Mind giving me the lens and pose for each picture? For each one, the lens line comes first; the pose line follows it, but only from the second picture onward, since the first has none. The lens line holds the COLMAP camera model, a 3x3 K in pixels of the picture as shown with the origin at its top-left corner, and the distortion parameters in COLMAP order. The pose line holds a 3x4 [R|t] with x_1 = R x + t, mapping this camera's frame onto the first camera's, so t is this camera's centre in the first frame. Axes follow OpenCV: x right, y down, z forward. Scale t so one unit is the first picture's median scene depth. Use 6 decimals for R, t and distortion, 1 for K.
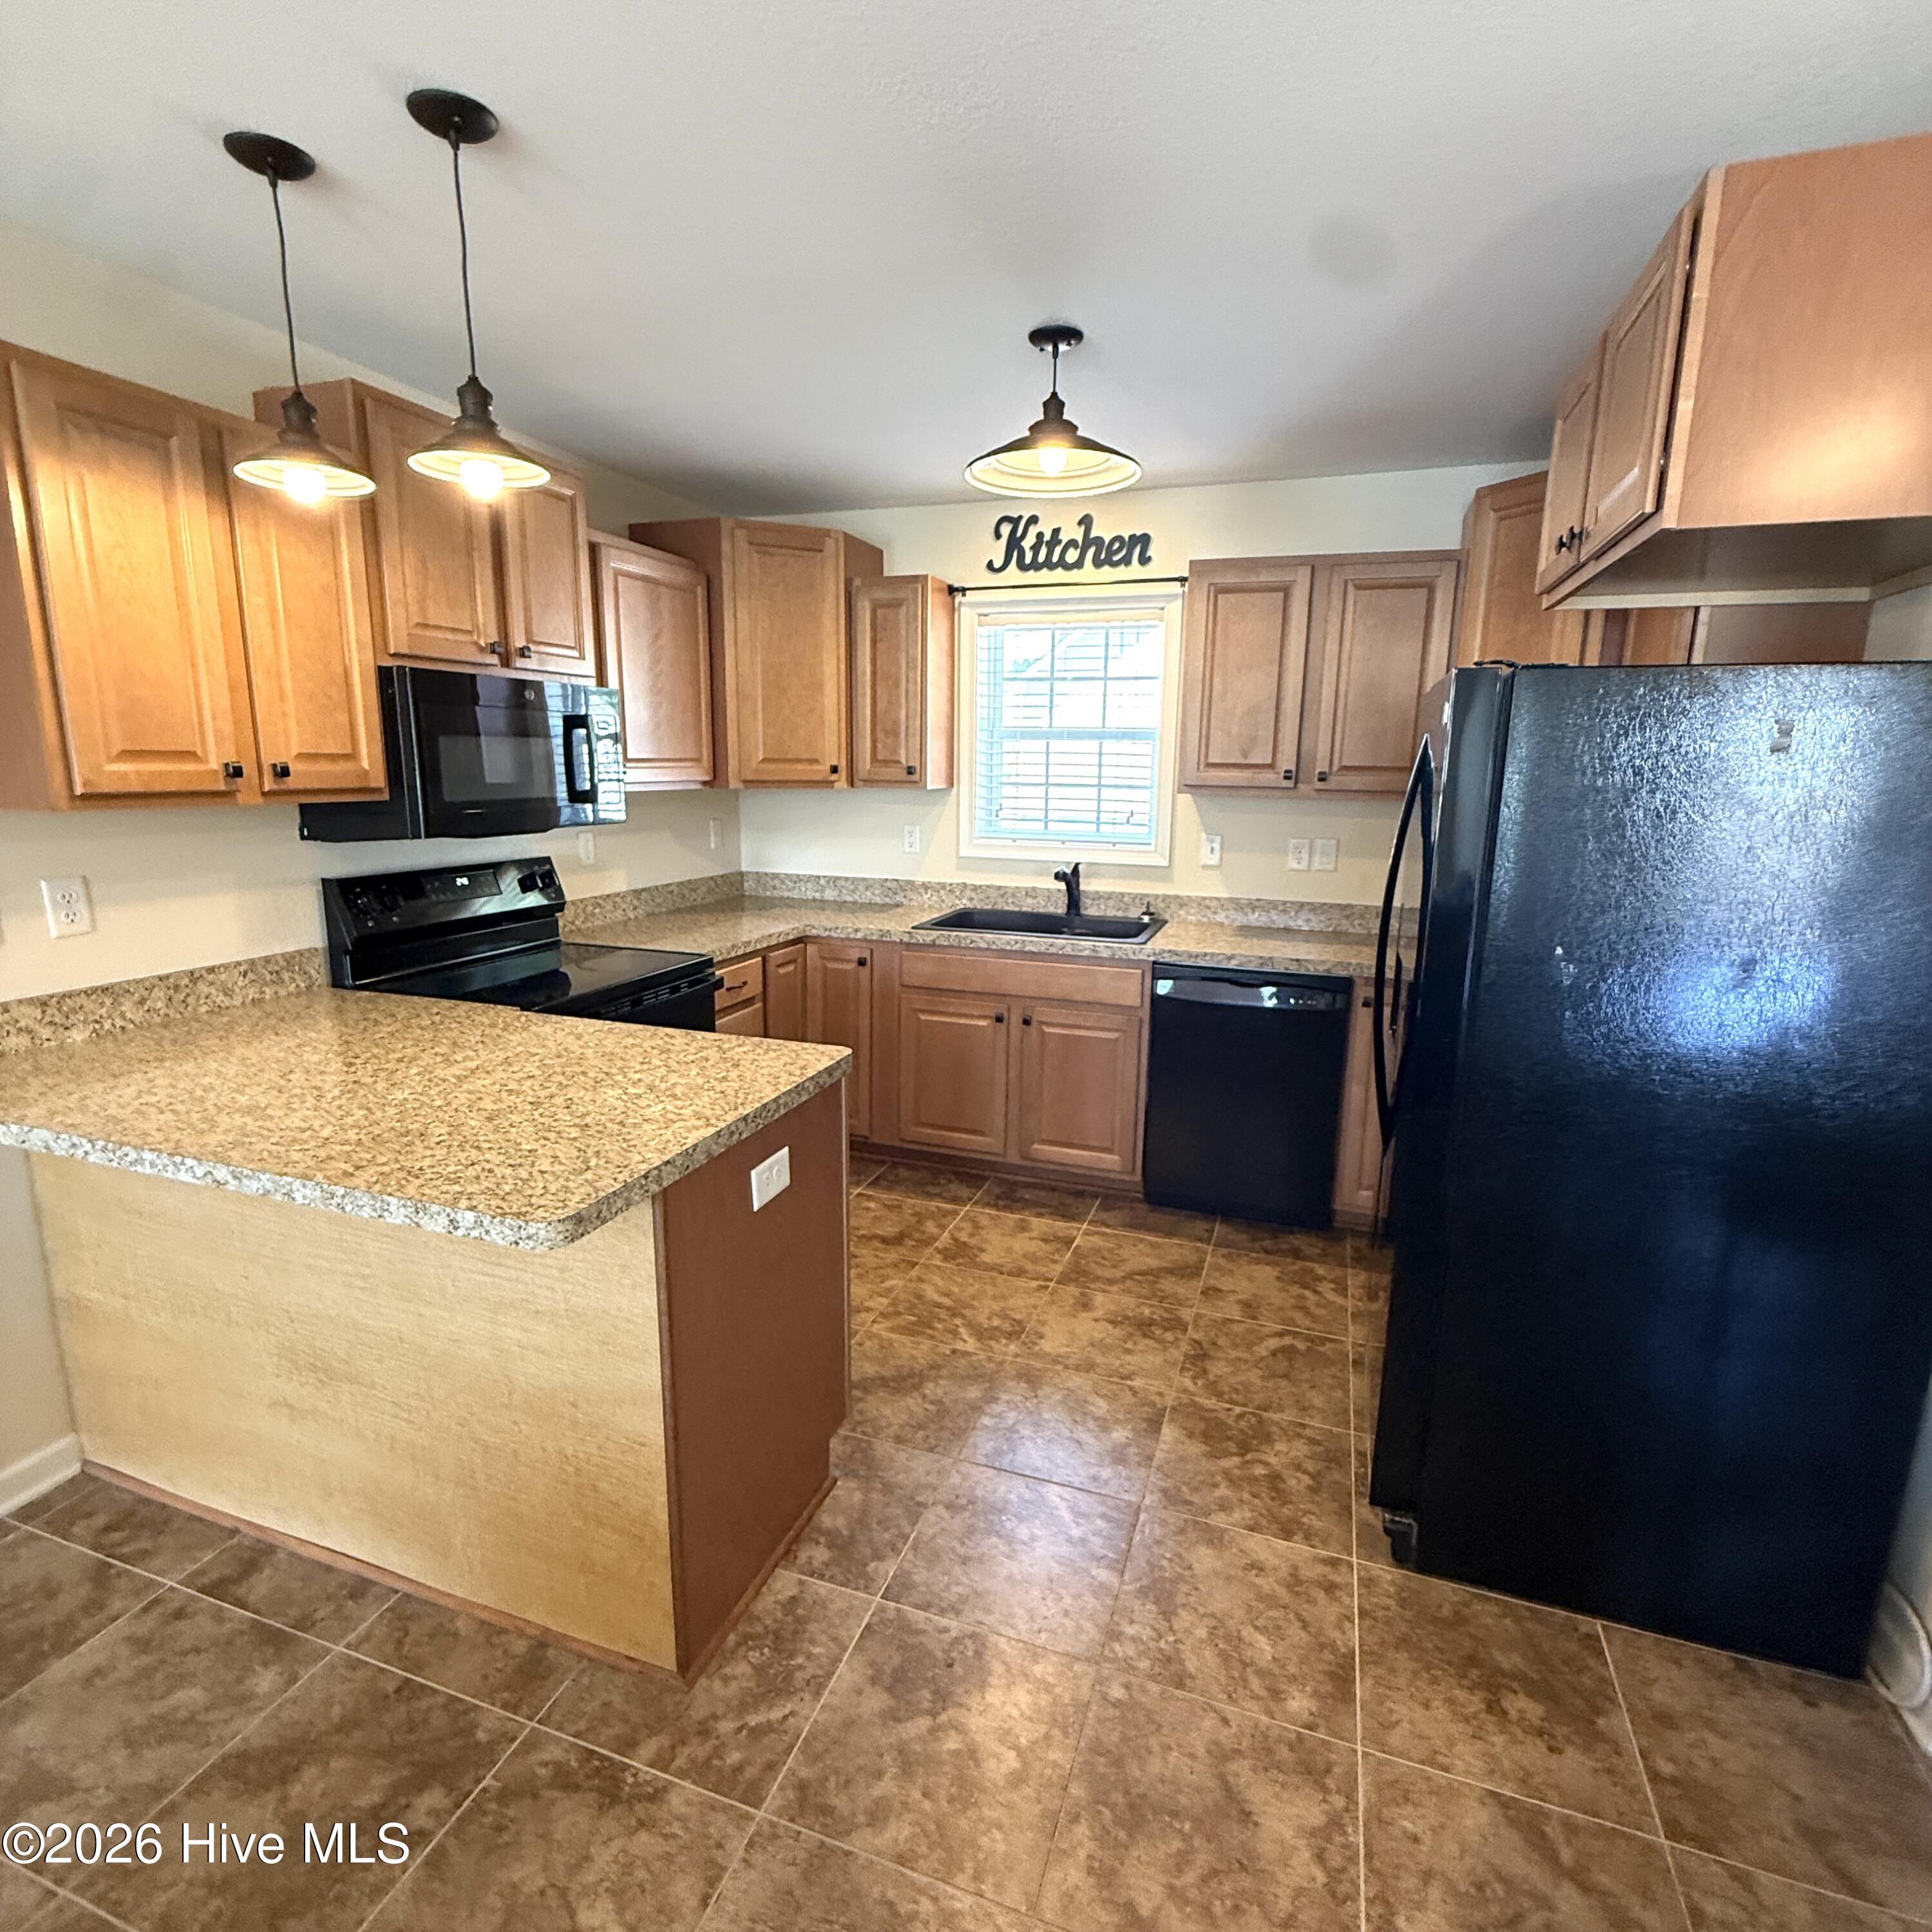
lens RADIAL K [[1027.8, 0, 964.4], [0, 1027.8, 960.6], [0, 0, 1]] dist [-0.001719, -0.001170]
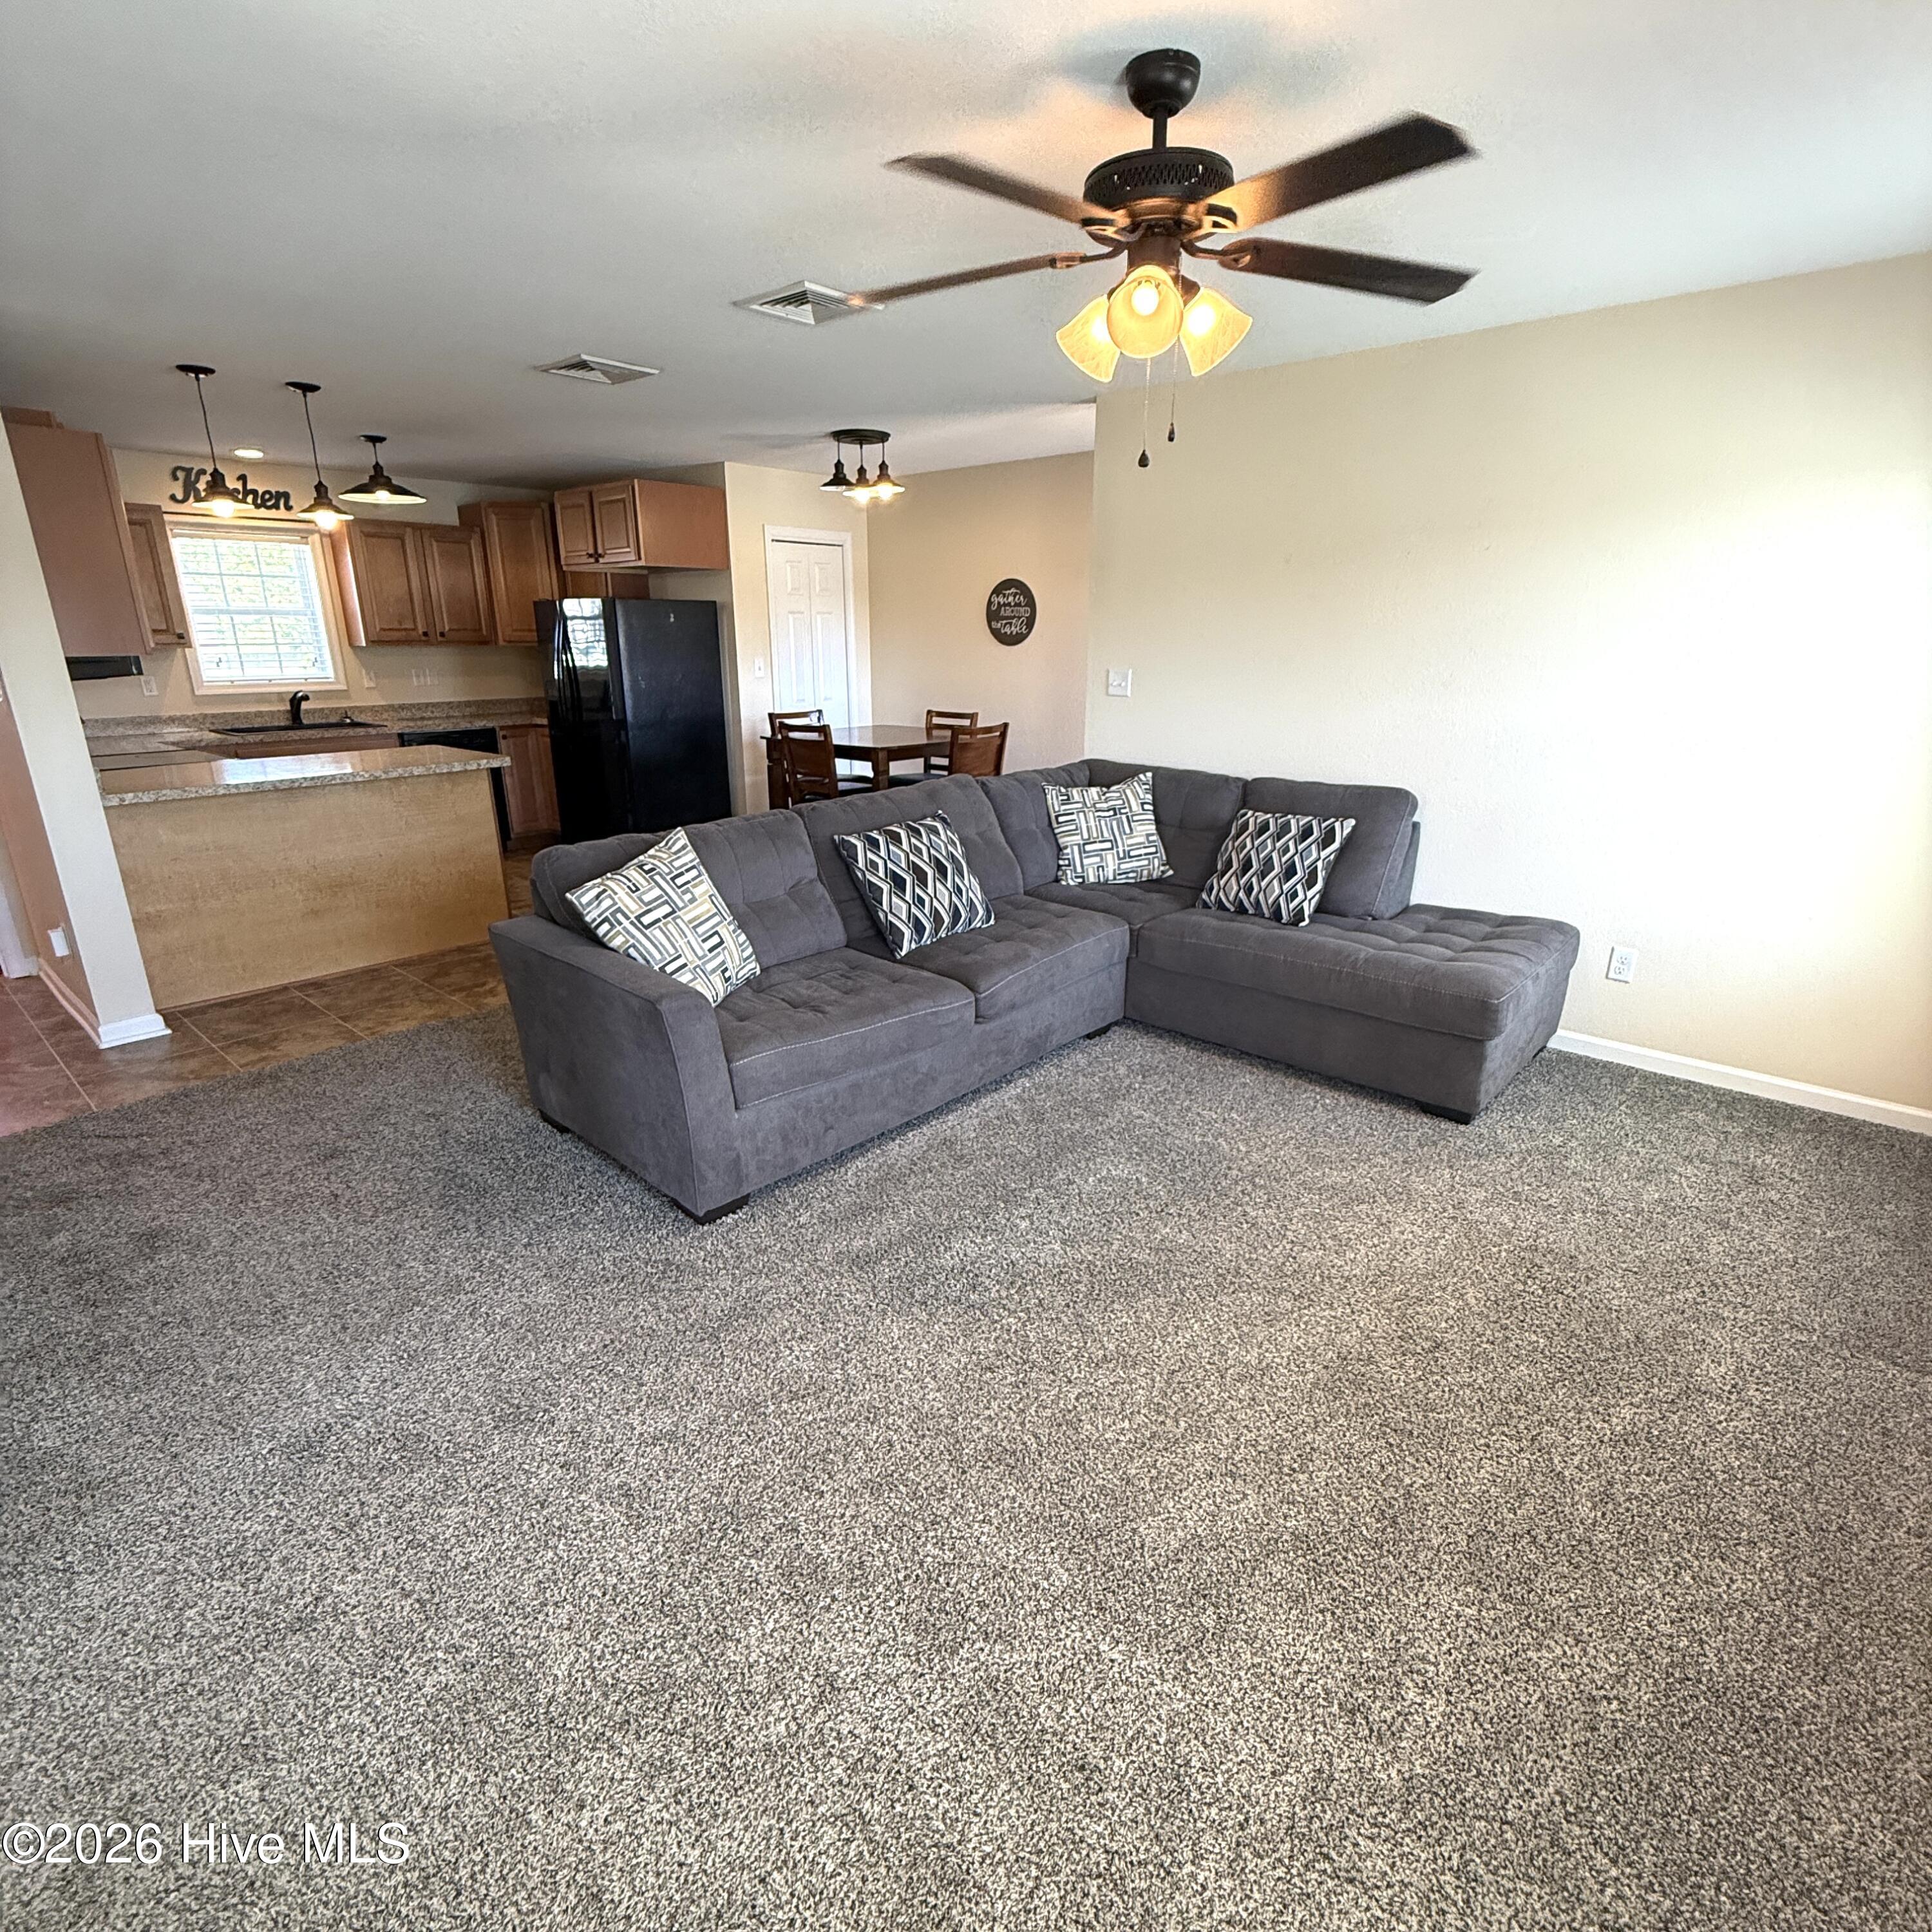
lens RADIAL K [[1027.8, 0, 963.7], [0, 1027.8, 959.8], [0, 0, 1]] dist [-0.001719, -0.001170]
pose [[0.381863, -0.292374, 0.876754, -1.376502], [0.182408, 0.953826, 0.238629, 0.155729], [-0.906040, 0.068803, 0.417562, -0.841523]]
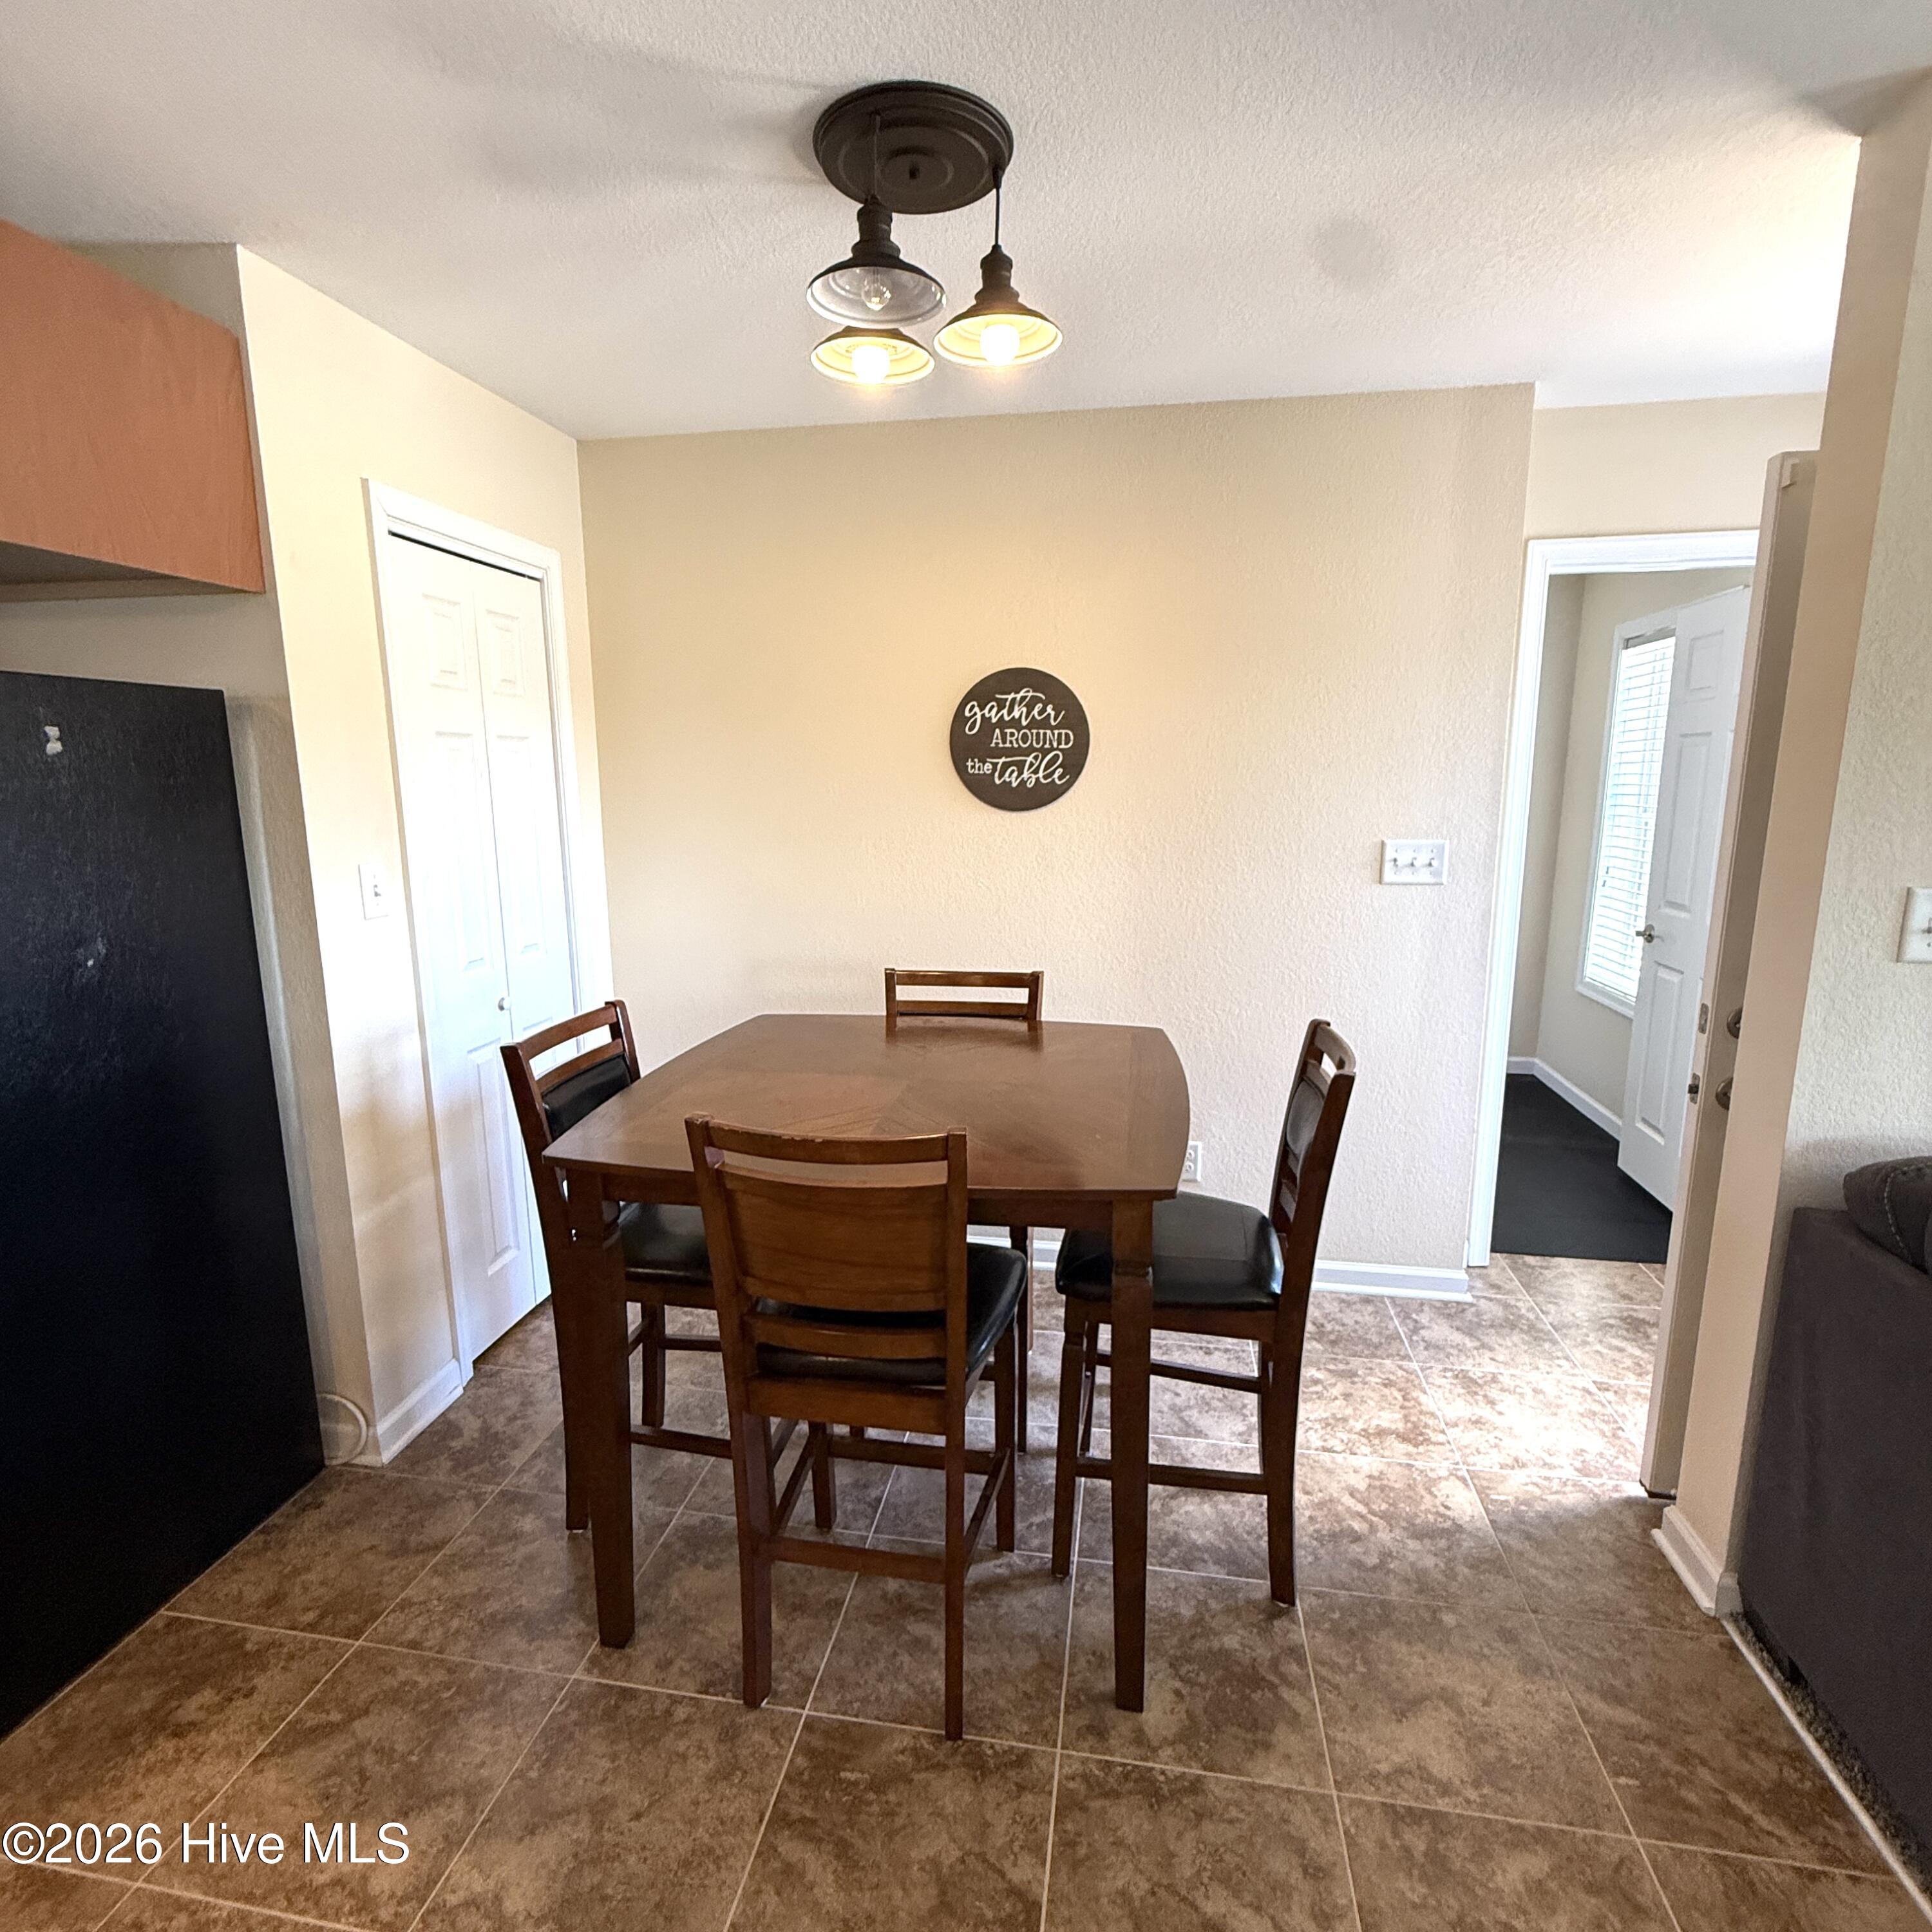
lens RADIAL K [[1027.8, 0, 954.1], [0, 1027.8, 957.1], [0, 0, 1]] dist [-0.001719, -0.001170]
pose [[-0.158294, -0.183073, 0.970272, -0.224041], [0.191849, 0.958231, 0.212100, -0.026229], [-0.968575, 0.219720, -0.116560, 0.124978]]
